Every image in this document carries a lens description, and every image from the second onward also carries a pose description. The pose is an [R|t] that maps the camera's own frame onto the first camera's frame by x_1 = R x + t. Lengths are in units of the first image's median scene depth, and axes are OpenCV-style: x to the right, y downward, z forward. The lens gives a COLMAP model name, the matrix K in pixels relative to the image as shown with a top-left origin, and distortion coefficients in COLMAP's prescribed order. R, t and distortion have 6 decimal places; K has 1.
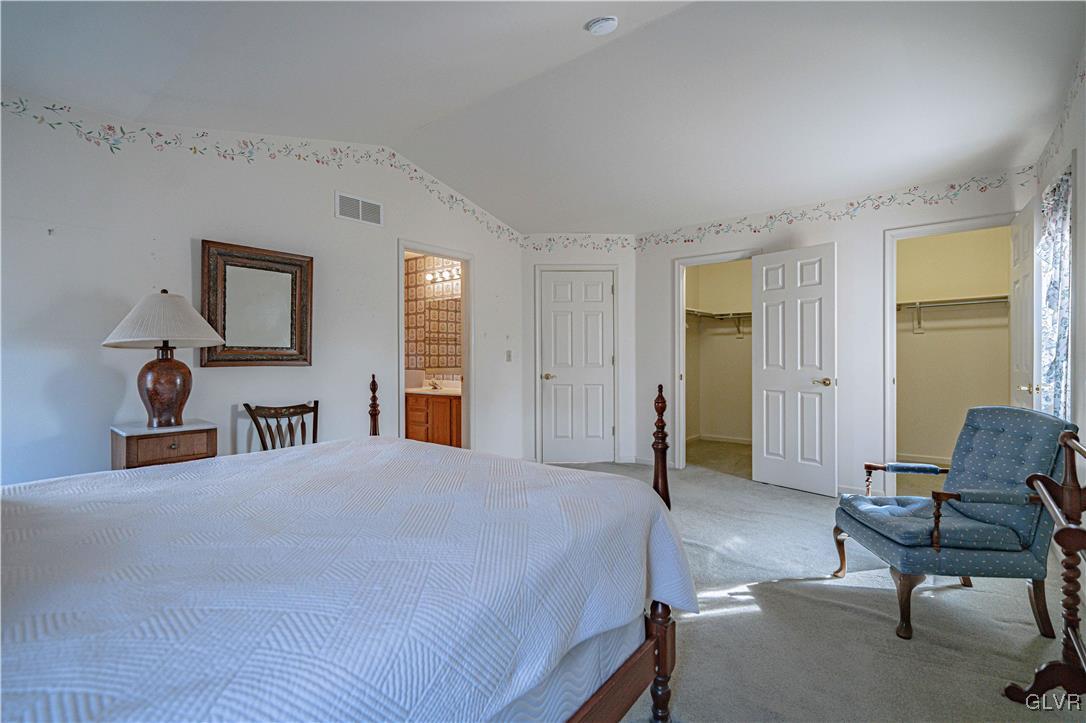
lens RADIAL K [[495.9, 0, 539.2], [0, 495.9, 361.1], [0, 0, 1]] dist [-0.005596, 0.001910]
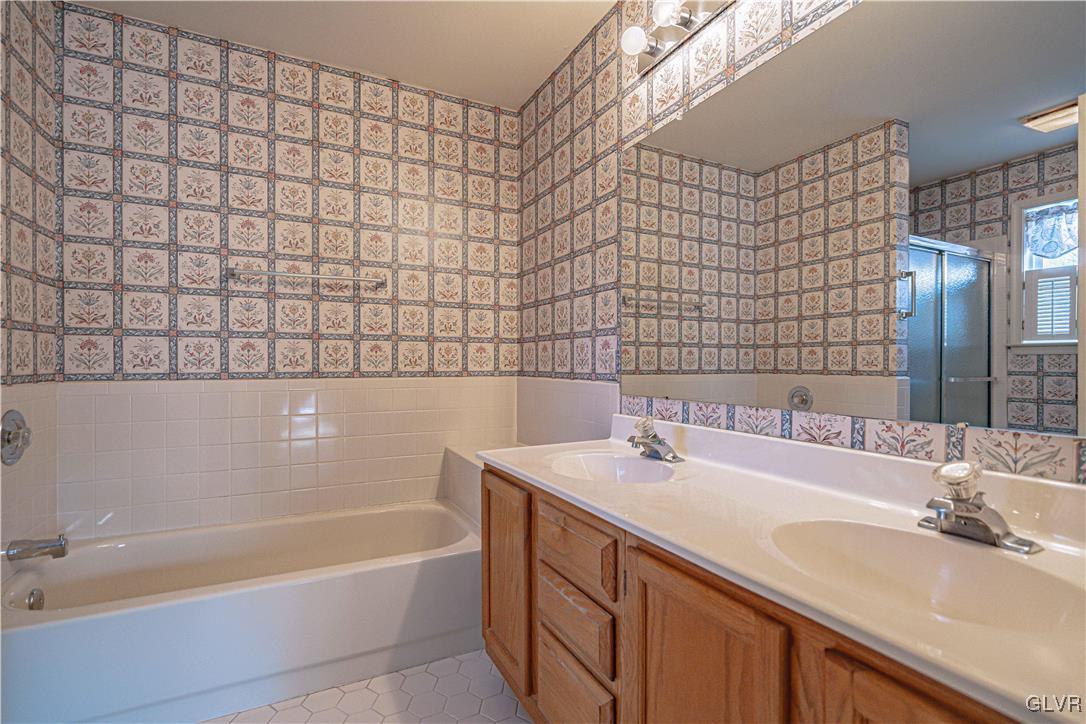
lens RADIAL K [[495.9, 0, 535.8], [0, 495.9, 365.4], [0, 0, 1]] dist [-0.005596, 0.001910]
pose [[0.909789, 0.002968, -0.415061, -0.148608], [-0.004549, 0.999986, -0.002821, 0.009177], [0.415047, 0.004455, 0.909789, 0.690856]]
